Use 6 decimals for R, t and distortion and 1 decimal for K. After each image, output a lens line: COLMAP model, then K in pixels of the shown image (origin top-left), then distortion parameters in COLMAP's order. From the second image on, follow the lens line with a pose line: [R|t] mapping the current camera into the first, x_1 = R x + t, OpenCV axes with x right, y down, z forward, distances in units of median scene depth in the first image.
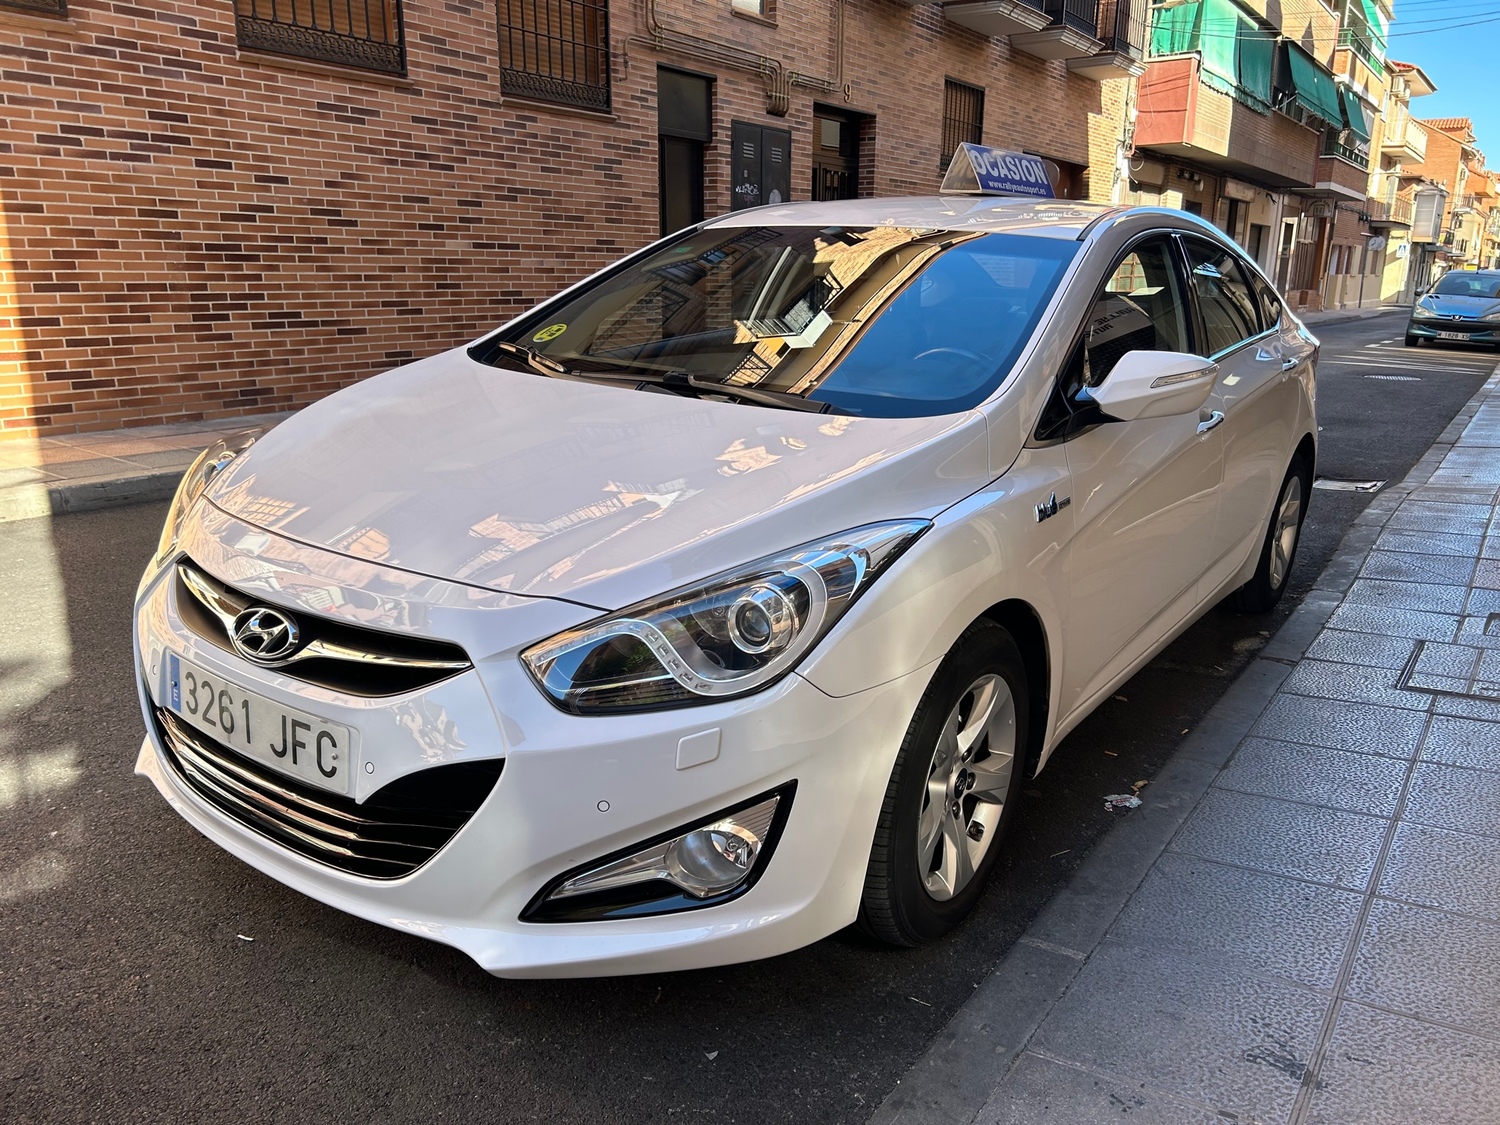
lens RADIAL K [[1110.4, 0, 754.6], [0, 1110.4, 571.5], [0, 0, 1]] dist [0.045383, -0.045355]
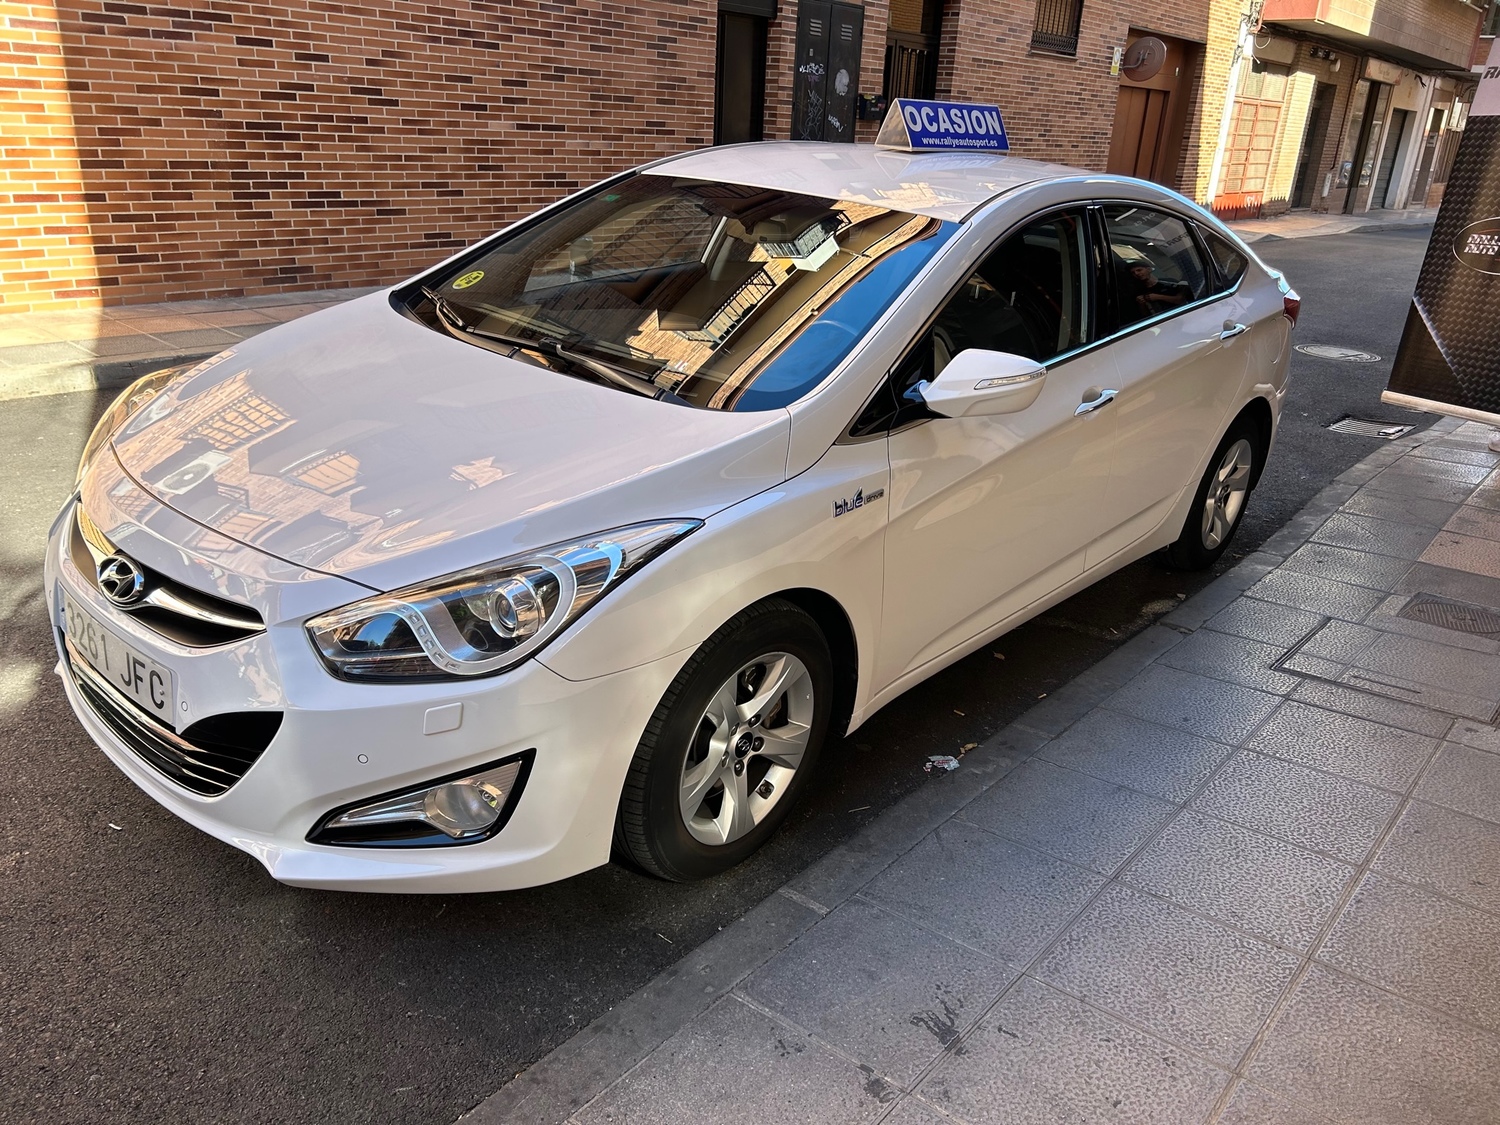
lens RADIAL K [[1108.9, 0, 754.2], [0, 1108.9, 564.0], [0, 0, 1]] dist [0.055011, -0.056747]
pose [[0.993989, 0.074601, -0.080126, 0.084205], [-0.065222, 0.991350, 0.113891, -0.036637], [0.087930, -0.107980, 0.990257, -0.023026]]
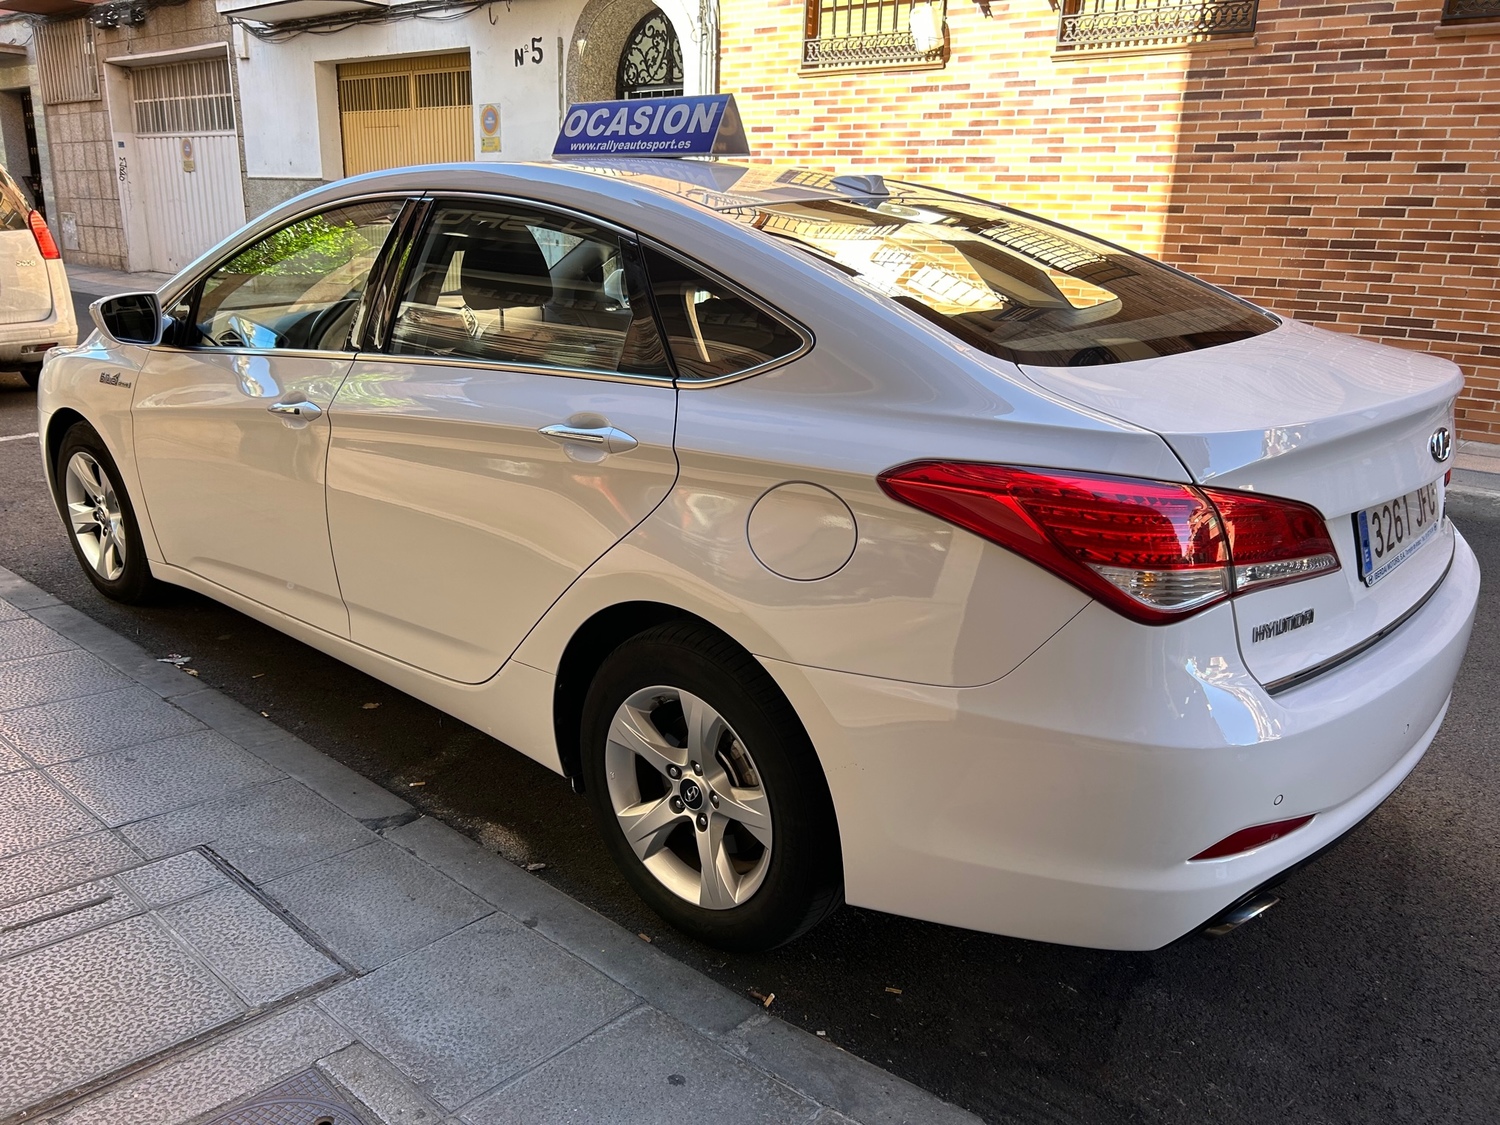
lens RADIAL K [[1108.9, 0, 754.2], [0, 1108.9, 564.0], [0, 0, 1]] dist [0.055011, -0.056747]
pose [[-0.068171, 0.277089, -0.958423, 0.530424], [-0.298500, 0.910987, 0.284606, -0.159617], [0.951972, 0.305491, 0.020608, 0.571847]]
